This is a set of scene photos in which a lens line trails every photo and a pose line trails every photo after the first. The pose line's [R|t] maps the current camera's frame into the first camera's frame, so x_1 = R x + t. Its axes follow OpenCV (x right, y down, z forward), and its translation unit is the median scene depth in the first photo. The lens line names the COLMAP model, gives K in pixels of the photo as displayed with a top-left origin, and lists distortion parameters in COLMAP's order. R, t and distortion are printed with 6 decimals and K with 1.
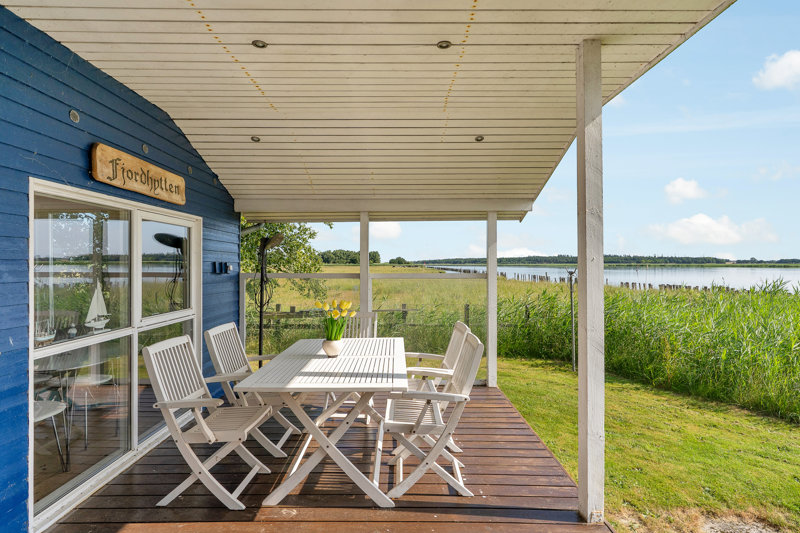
lens RADIAL K [[411.3, 0, 400.0], [0, 411.3, 266.5], [0, 0, 1]] dist [0.002596, 0.000561]
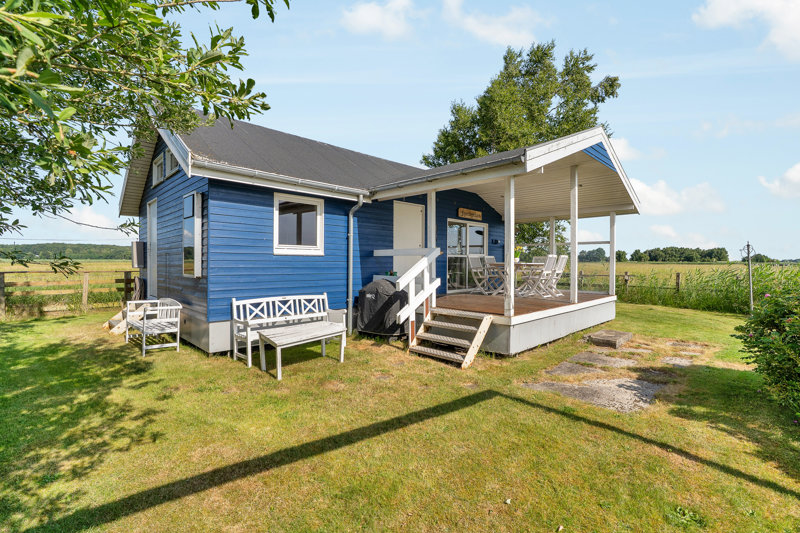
lens RADIAL K [[363.9, 0, 400.0], [0, 363.9, 266.5], [0, 0, 1]] dist [-0.012656, 0.000056]
pose [[0.698817, 0.012814, -0.715186, 0.646173], [-0.008943, 0.999918, 0.009177, 0.114230], [0.715244, -0.000017, 0.698874, -0.869014]]
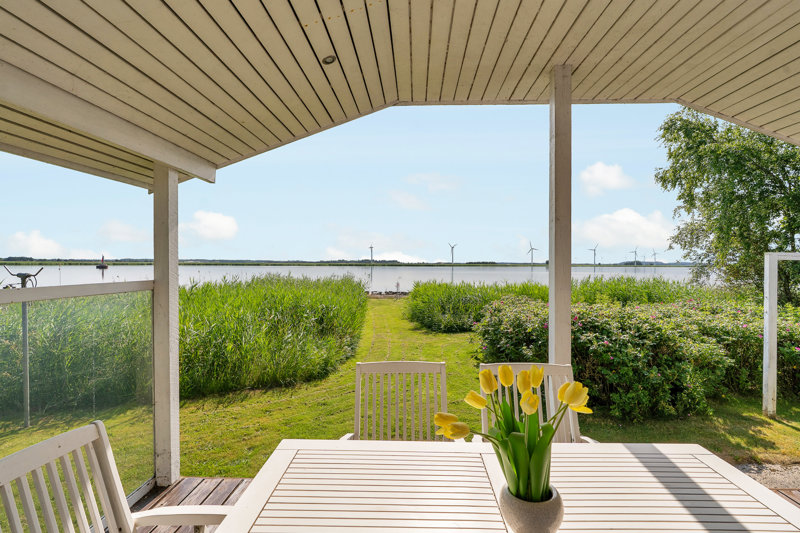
lens RADIAL K [[397.8, 0, 400.0], [0, 397.8, 266.5], [0, 0, 1]] dist [-0.013474, -0.000407]
pose [[0.031190, -0.004035, 0.999505, -0.292262], [-0.001559, 0.999990, 0.004085, -0.002307], [-0.999512, -0.001686, 0.031184, 0.649662]]
